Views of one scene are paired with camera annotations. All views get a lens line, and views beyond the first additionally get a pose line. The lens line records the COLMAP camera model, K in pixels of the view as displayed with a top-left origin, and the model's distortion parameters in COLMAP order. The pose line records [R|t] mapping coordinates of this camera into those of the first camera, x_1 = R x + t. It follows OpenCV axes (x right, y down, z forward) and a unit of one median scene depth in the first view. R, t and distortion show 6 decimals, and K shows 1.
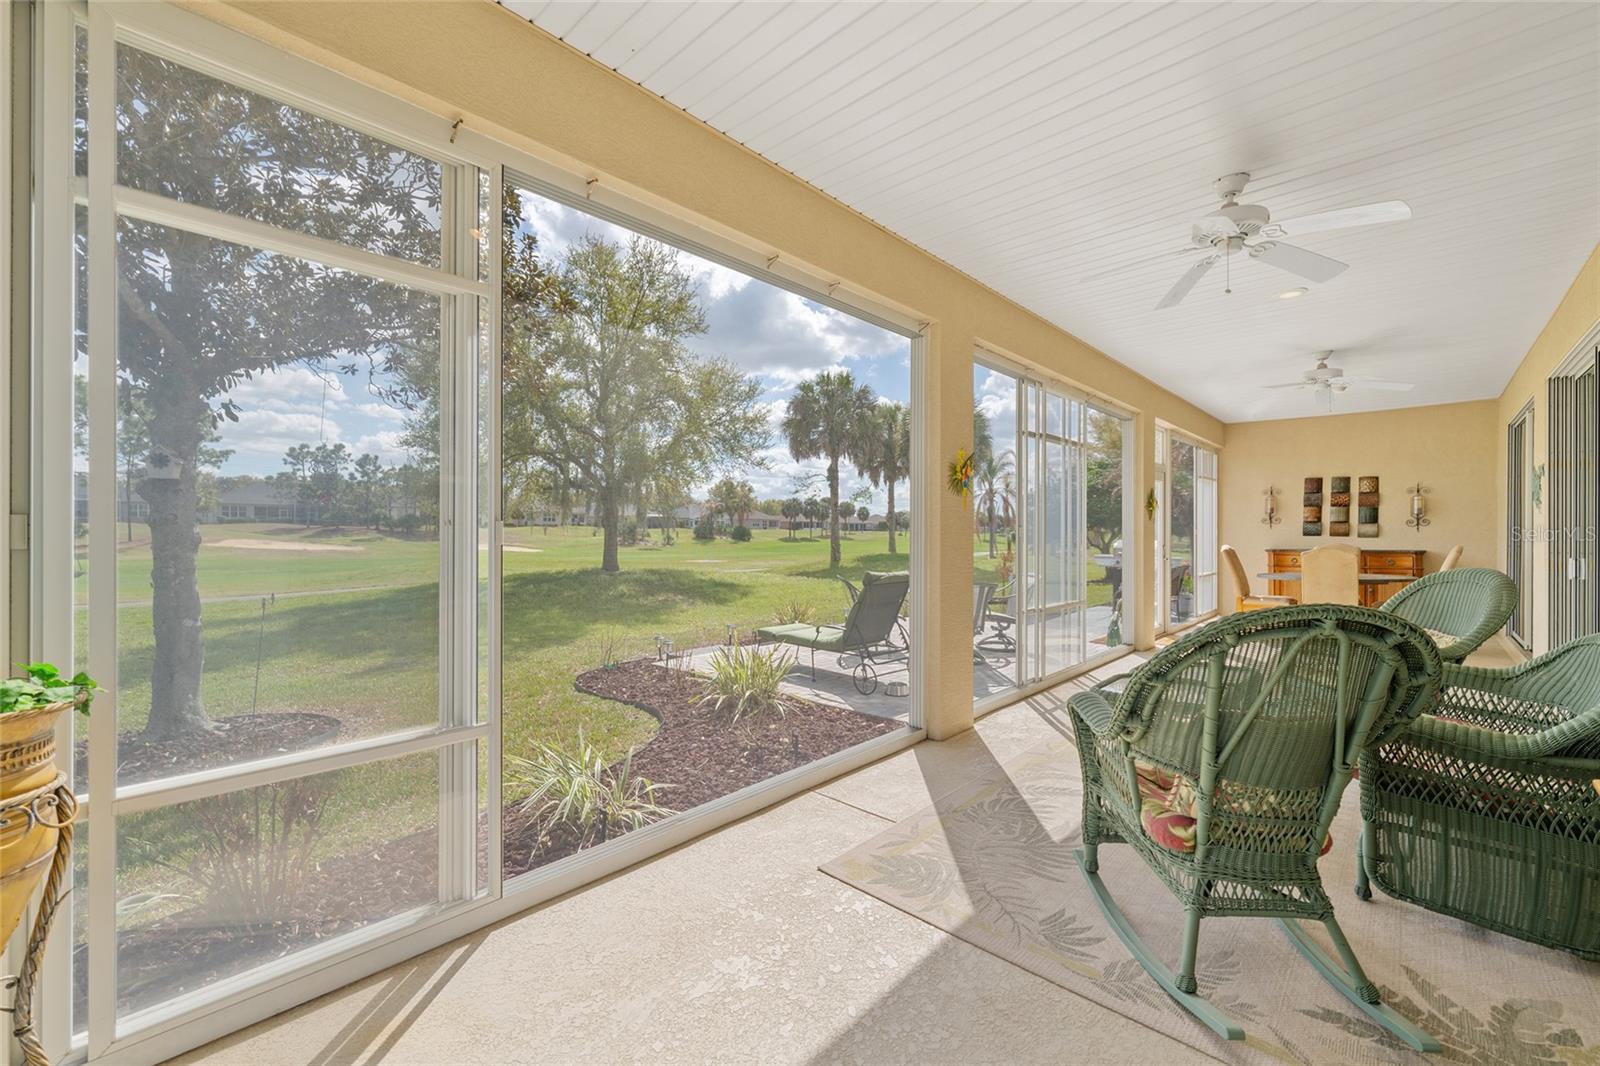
lens RADIAL K [[632.5, 0, 808.3], [0, 632.5, 530.4], [0, 0, 1]] dist [-0.004581, 0.000948]
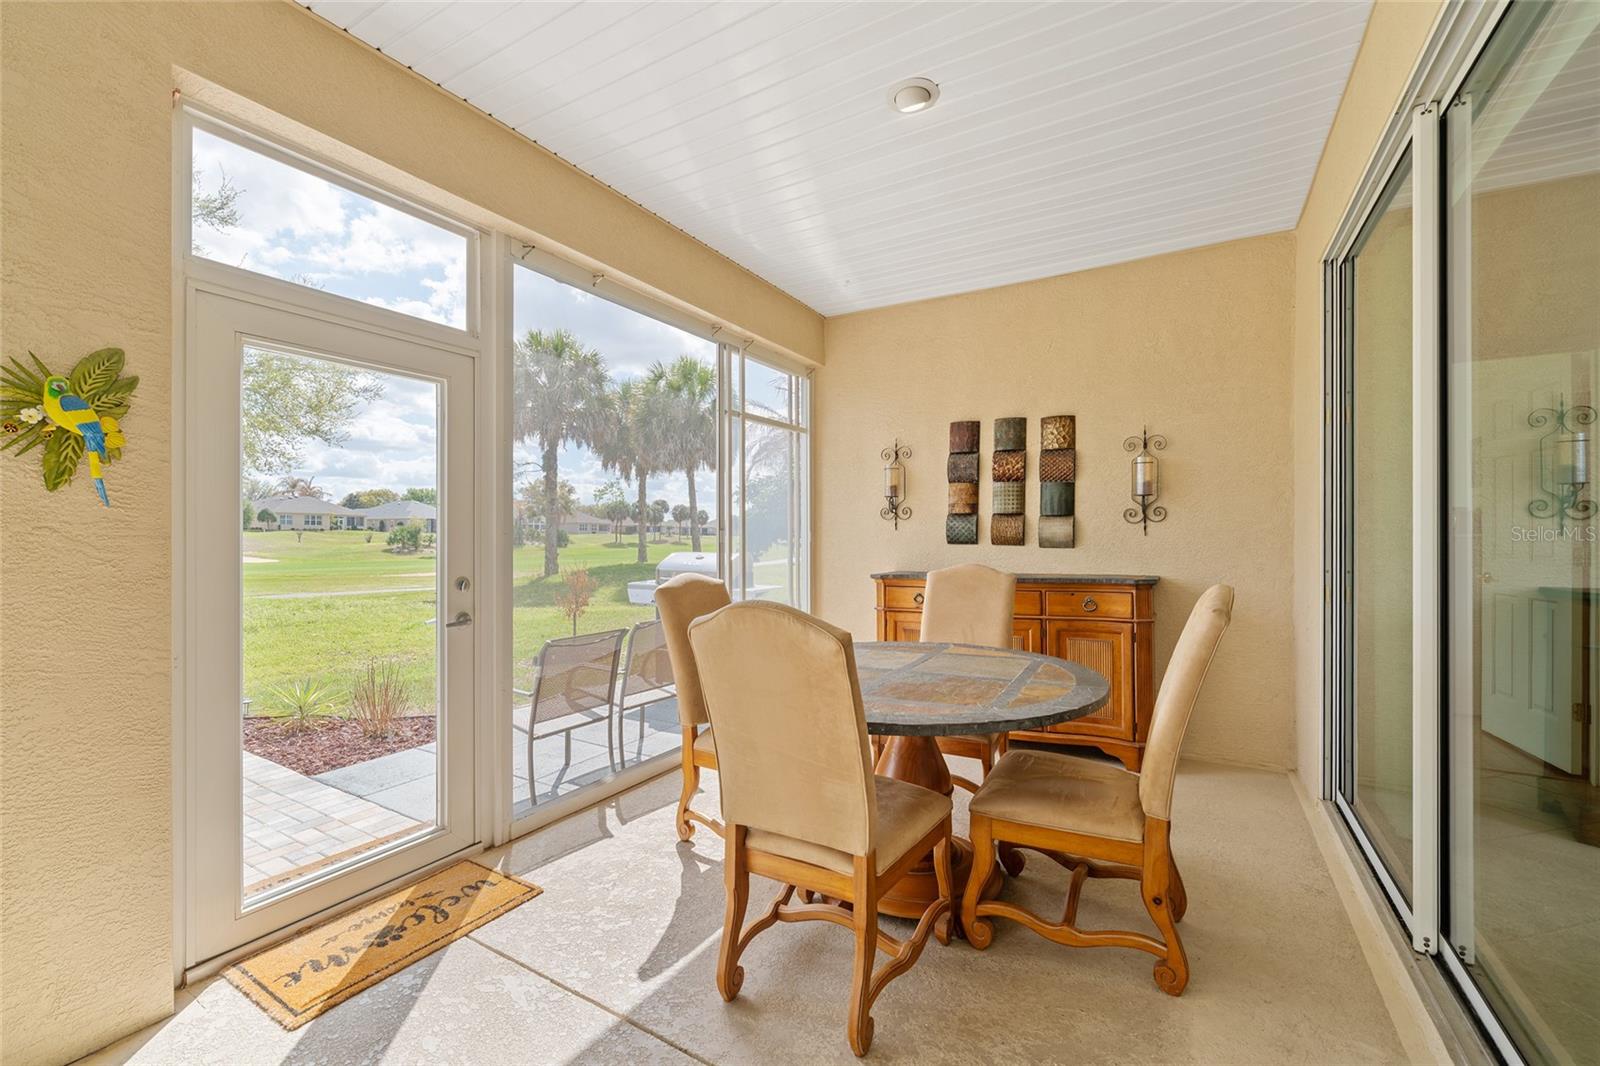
lens RADIAL K [[632.5, 0, 803.1], [0, 632.5, 533.7], [0, 0, 1]] dist [-0.004581, 0.000948]
pose [[0.975746, 0.001703, 0.218900, 0.584238], [-0.001096, 0.999995, -0.002894, 0.002461], [-0.218903, 0.002584, 0.975743, 0.568214]]
